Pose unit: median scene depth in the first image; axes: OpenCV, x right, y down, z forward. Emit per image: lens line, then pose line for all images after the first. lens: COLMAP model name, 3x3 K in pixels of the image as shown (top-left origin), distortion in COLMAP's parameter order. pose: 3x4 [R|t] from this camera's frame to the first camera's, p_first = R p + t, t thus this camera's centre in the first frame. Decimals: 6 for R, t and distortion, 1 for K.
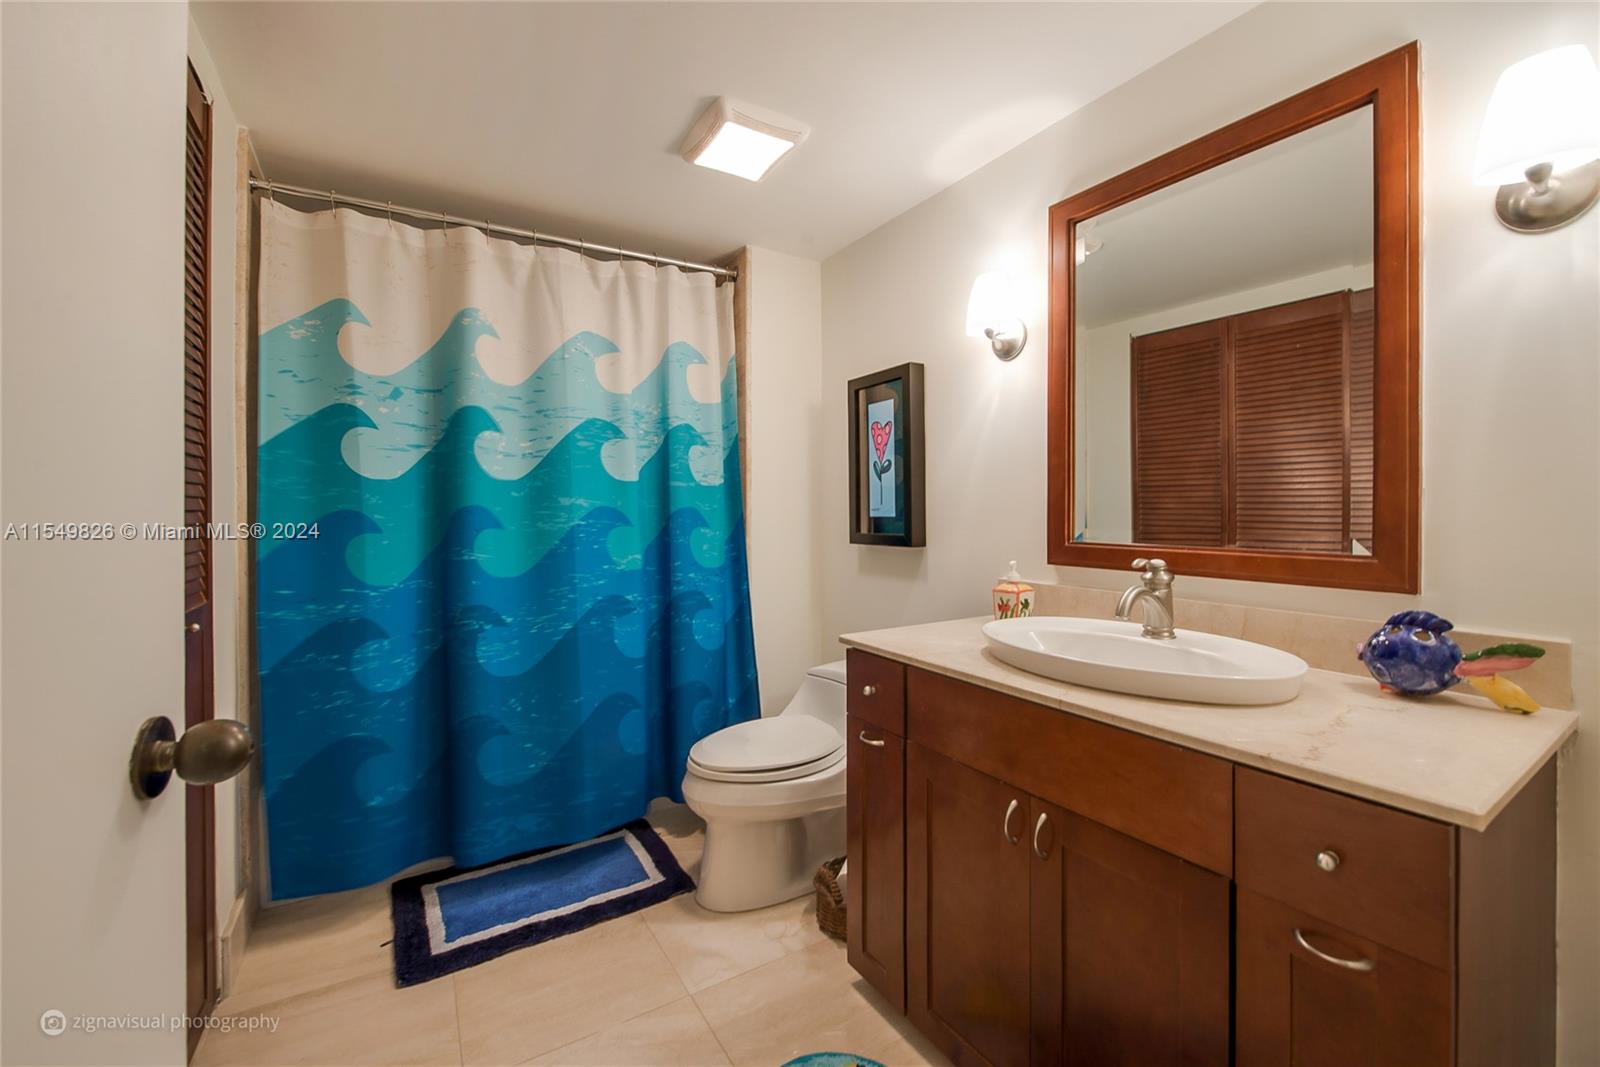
lens RADIAL K [[637.9, 0, 802.0], [0, 637.9, 522.0], [0, 0, 1]] dist [-0.014909, -0.000469]
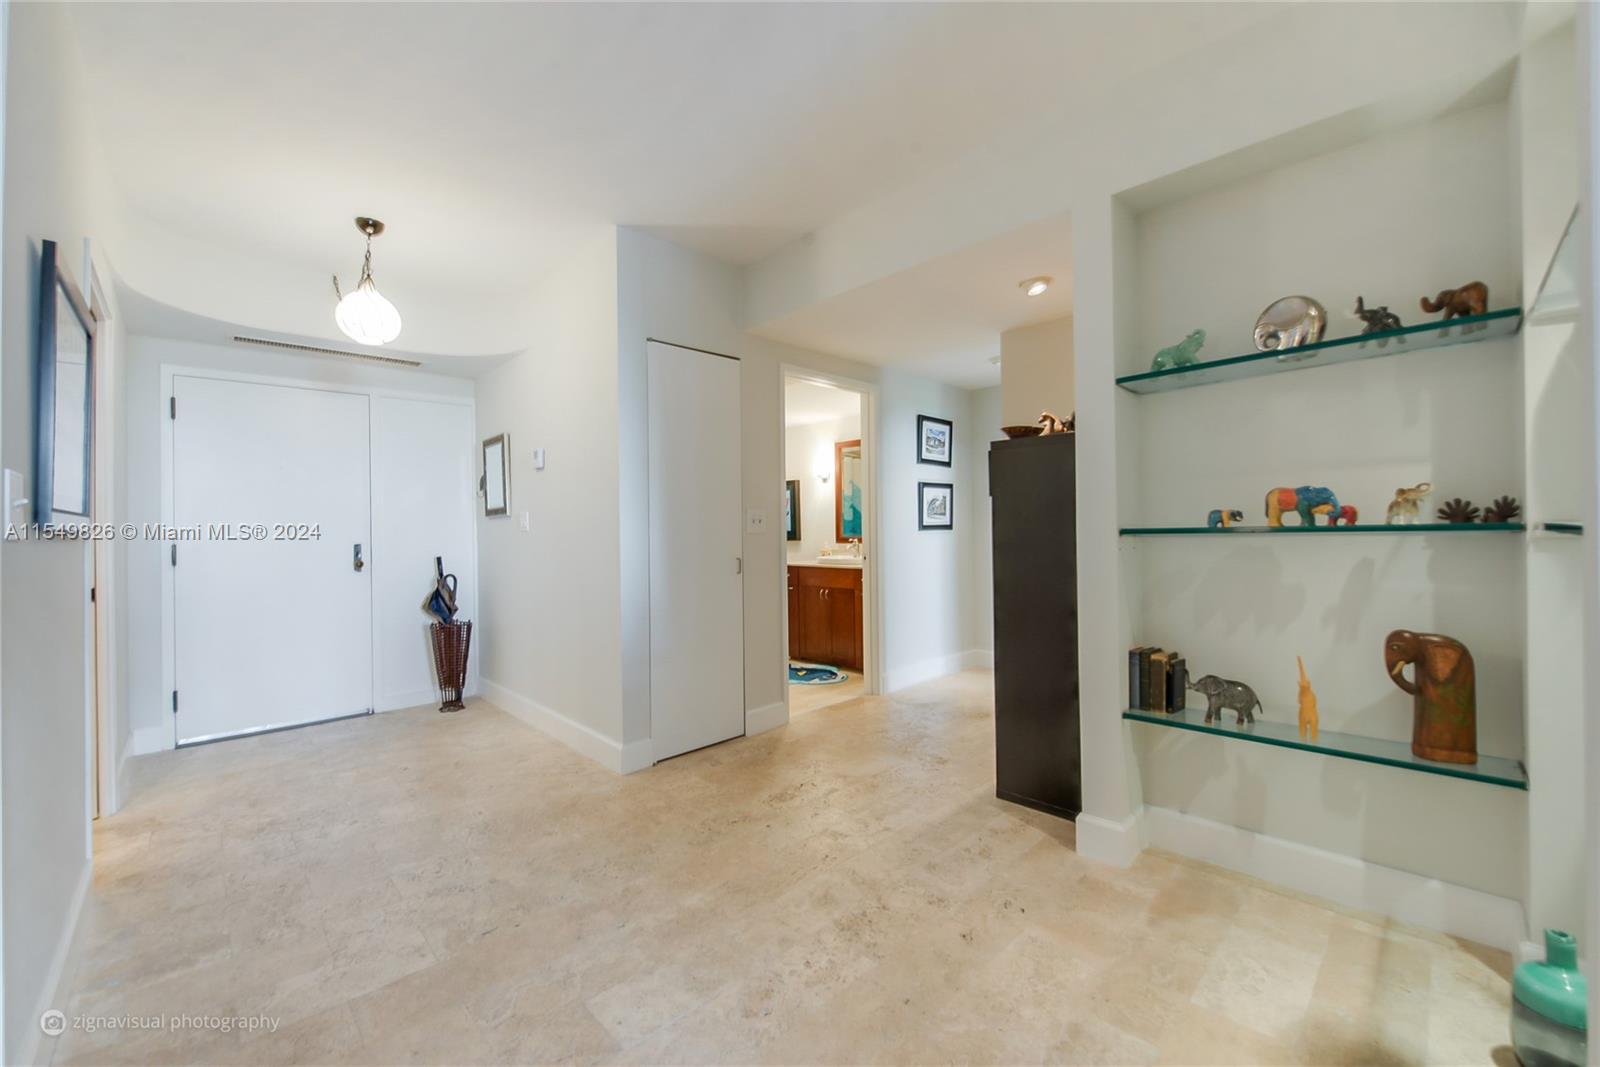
lens RADIAL K [[637.9, 0, 803.2], [0, 637.9, 533.5], [0, 0, 1]] dist [-0.014909, -0.000469]
pose [[0.976621, -0.010082, 0.214732, -0.546062], [0.011022, 0.999934, -0.003181, 0.022624], [-0.214685, 0.005474, 0.976668, -2.402719]]
